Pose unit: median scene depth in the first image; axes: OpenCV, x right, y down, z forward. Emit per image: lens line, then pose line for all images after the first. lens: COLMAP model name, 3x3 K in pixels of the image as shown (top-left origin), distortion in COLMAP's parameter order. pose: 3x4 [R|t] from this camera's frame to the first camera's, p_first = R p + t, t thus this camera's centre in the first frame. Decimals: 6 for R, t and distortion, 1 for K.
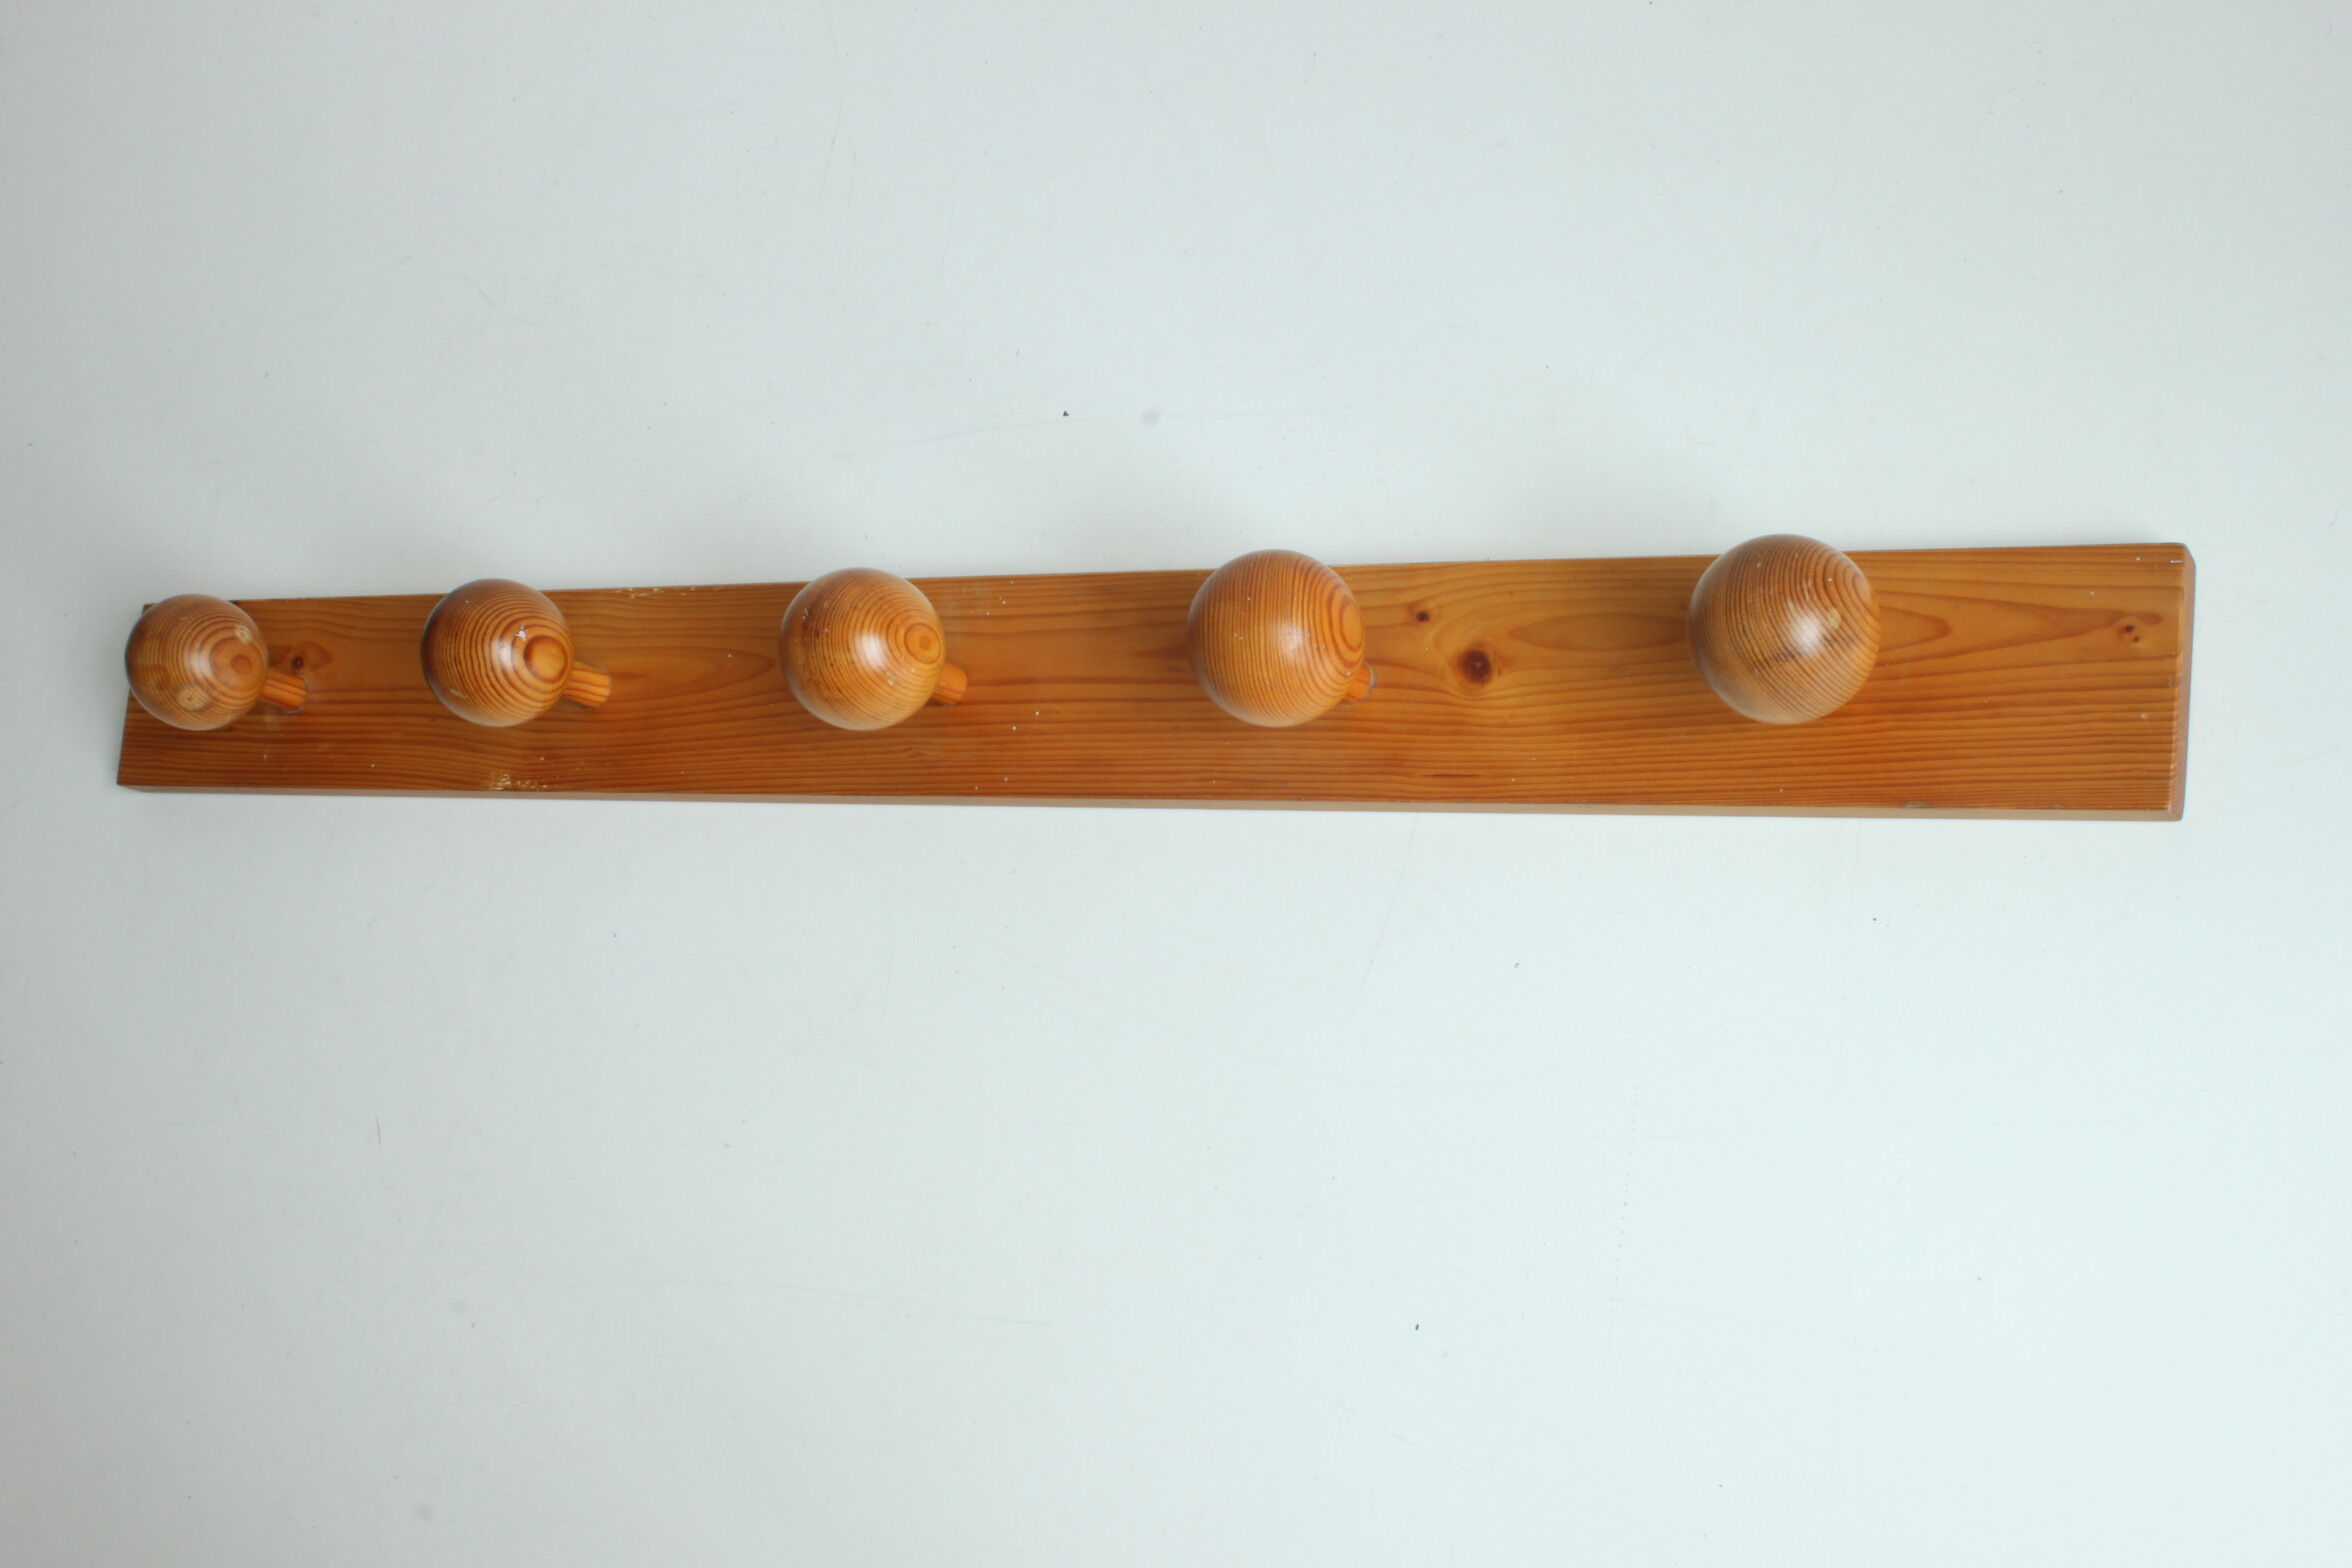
lens RADIAL K [[3036.7, 0, 1176.0], [0, 3036.7, 784.0], [0, 0, 1]] dist [-0.143344, -0.009976]
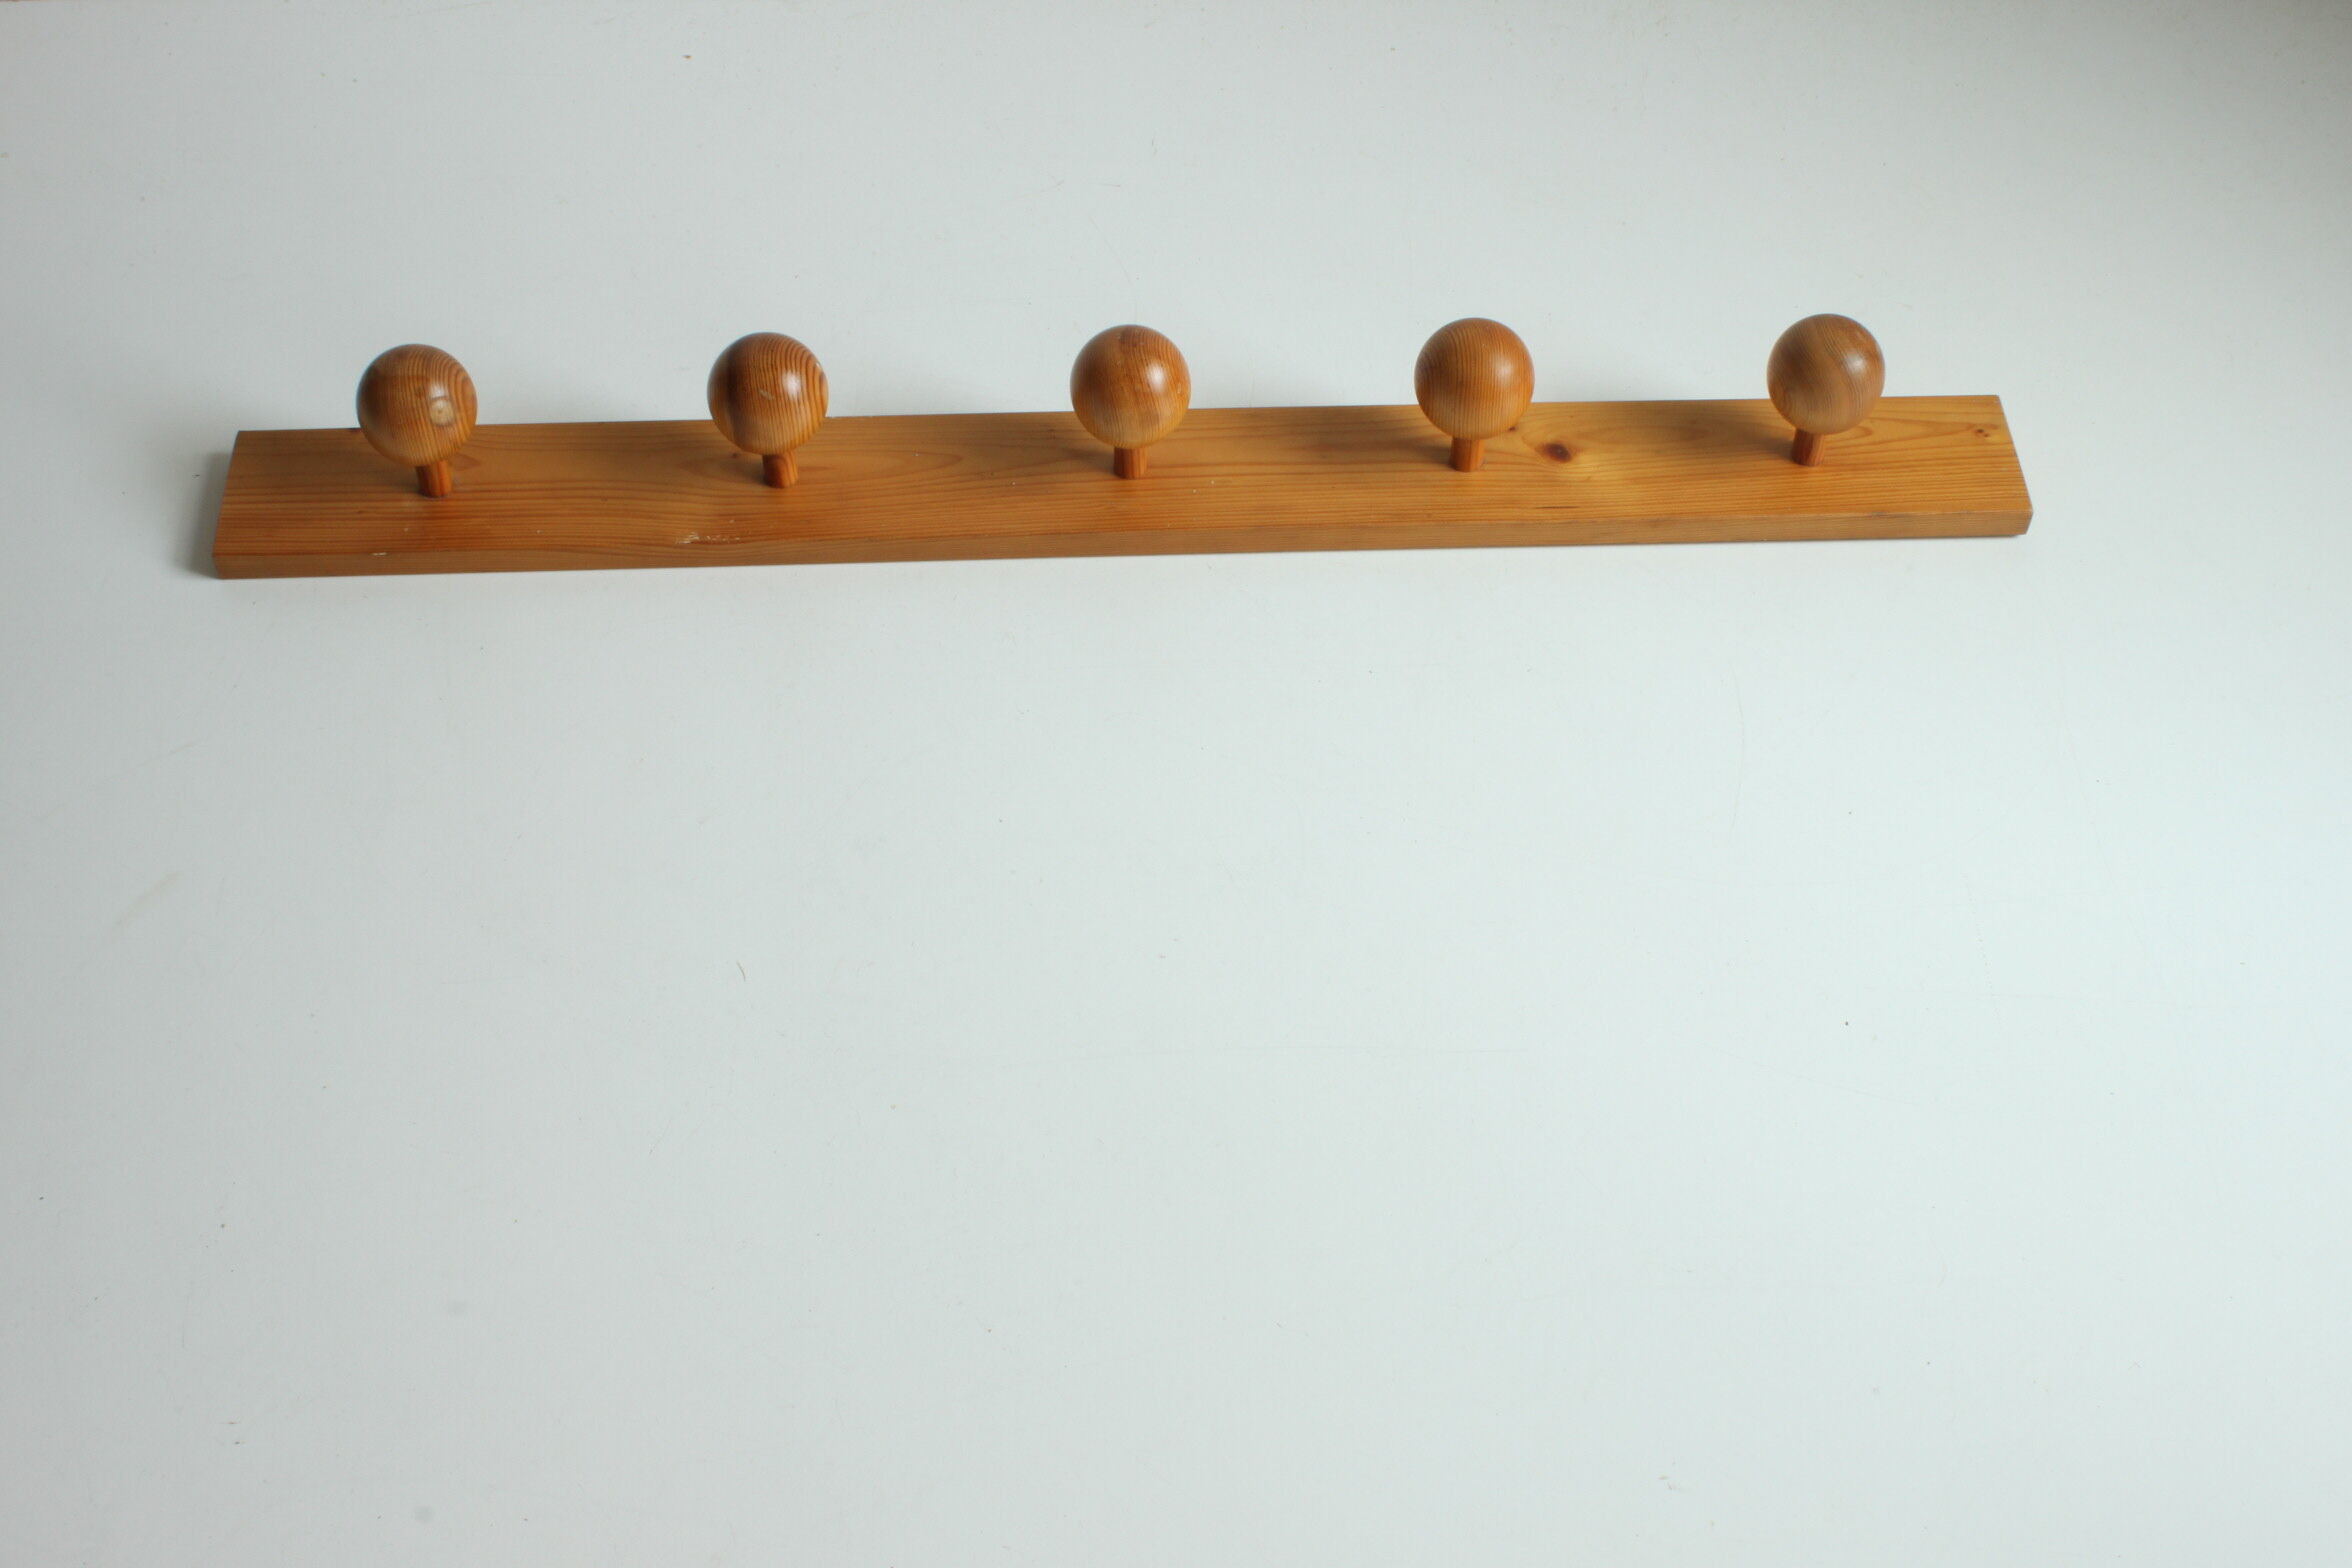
lens RADIAL K [[3036.7, 0, 1176.0], [0, 3036.7, 784.0], [0, 0, 1]] dist [-0.143344, -0.009976]
pose [[0.857040, 0.190947, 0.478562, -0.690039], [0.045471, 0.897143, -0.439395, 0.699758], [-0.513240, 0.398339, 0.760204, 0.035395]]
